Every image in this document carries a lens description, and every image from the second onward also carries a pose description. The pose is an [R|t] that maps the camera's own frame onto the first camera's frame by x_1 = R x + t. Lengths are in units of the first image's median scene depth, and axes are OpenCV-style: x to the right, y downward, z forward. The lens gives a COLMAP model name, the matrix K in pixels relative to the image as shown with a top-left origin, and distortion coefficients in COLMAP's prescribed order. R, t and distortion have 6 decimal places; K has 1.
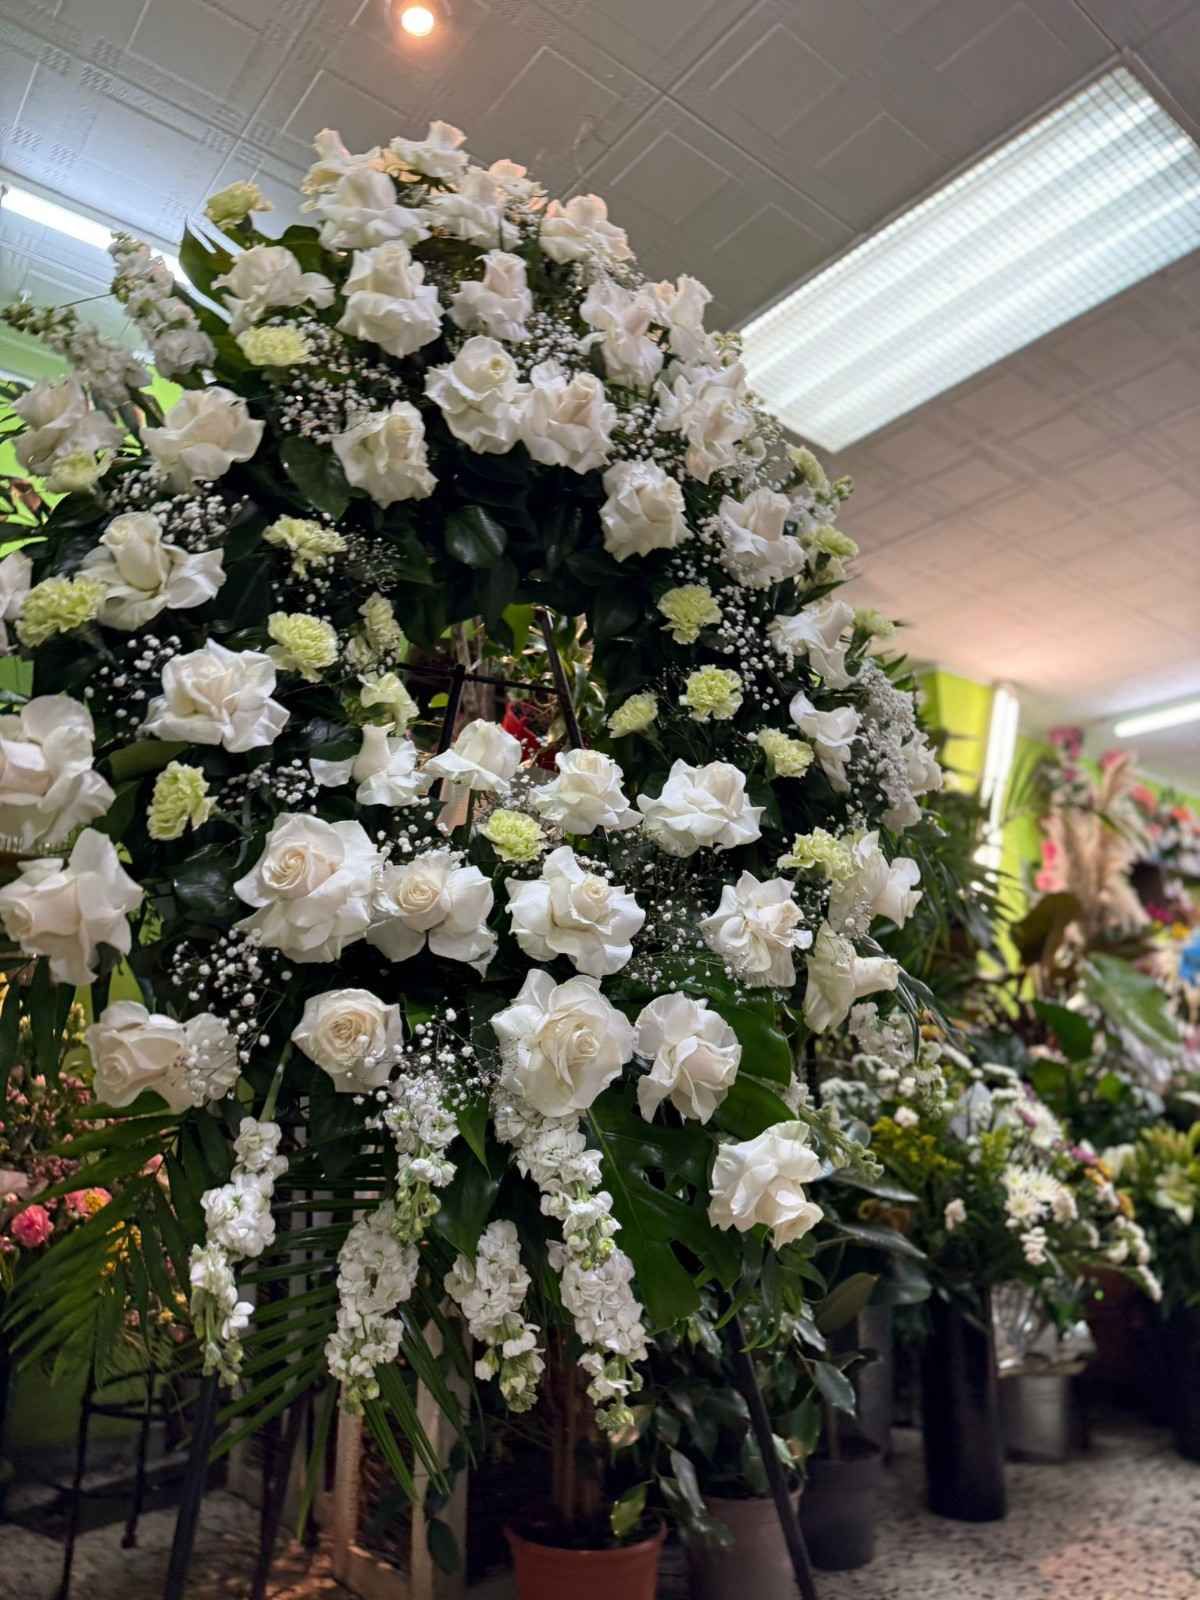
lens RADIAL K [[1078.1, 0, 600.0], [0, 1078.1, 800.0], [0, 0, 1]] dist [0.051789, -0.055615]
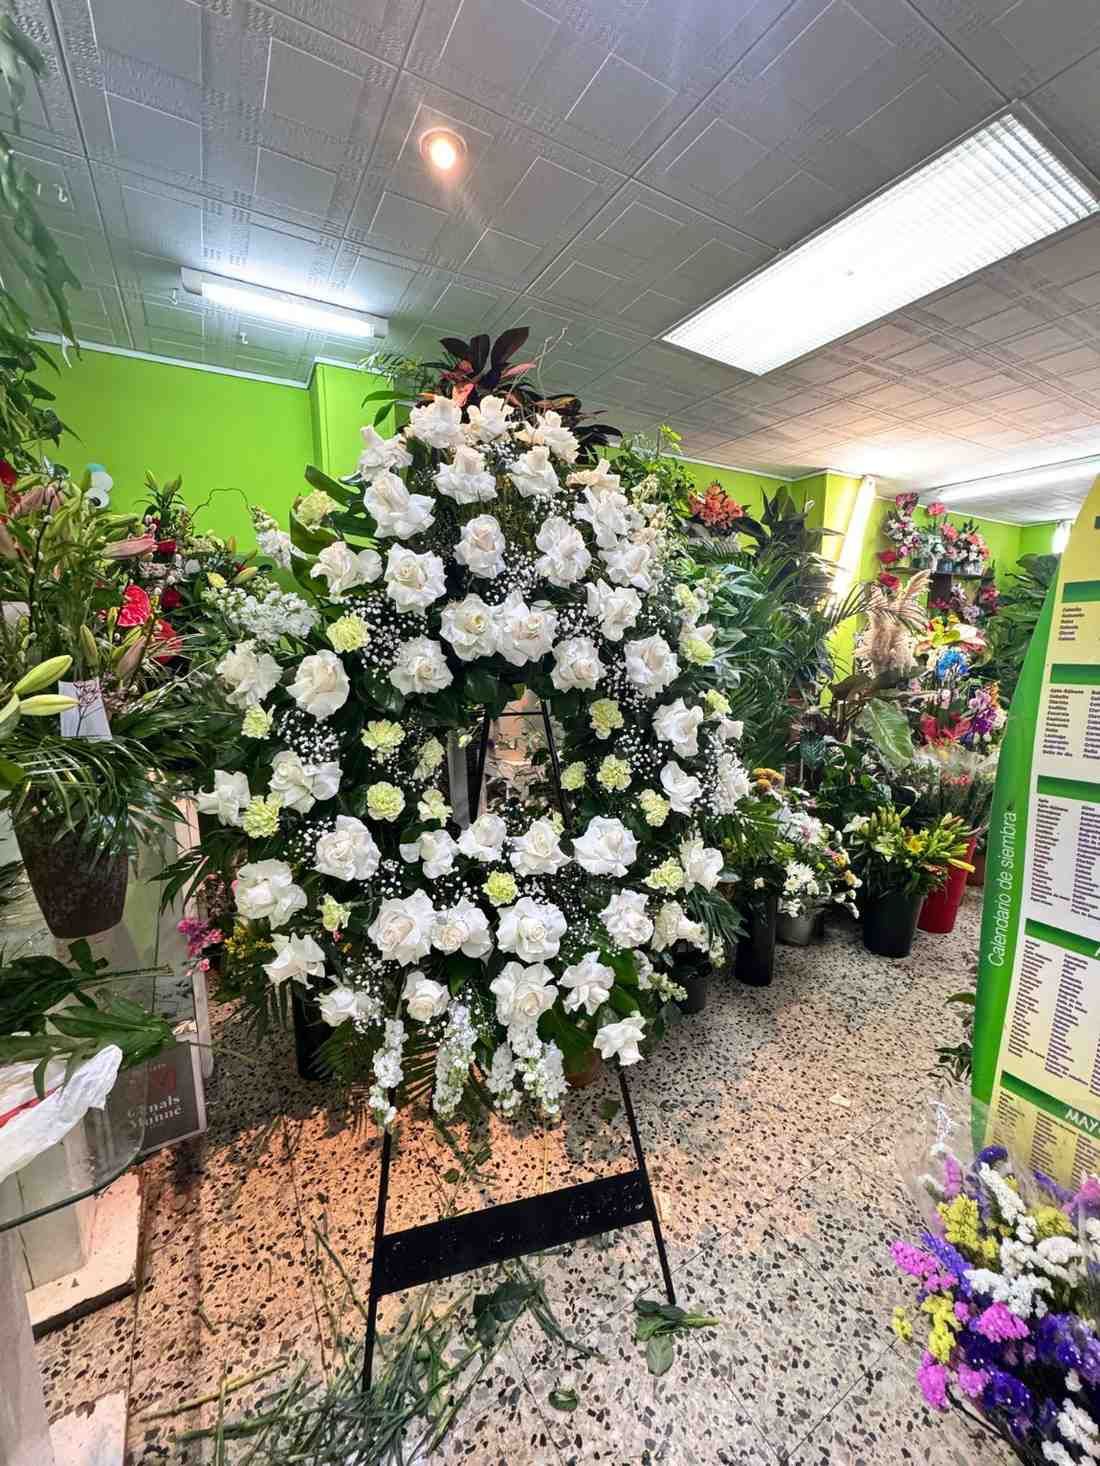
lens RADIAL K [[559.9, 0, 550.0], [0, 559.9, 733.0], [0, 0, 1]] dist [-0.000231, 0.000080]
pose [[0.990424, 0.019090, -0.136735, 0.124445], [0.036838, 0.917946, 0.394991, -0.543614], [0.133056, -0.396246, 0.908452, 0.159911]]
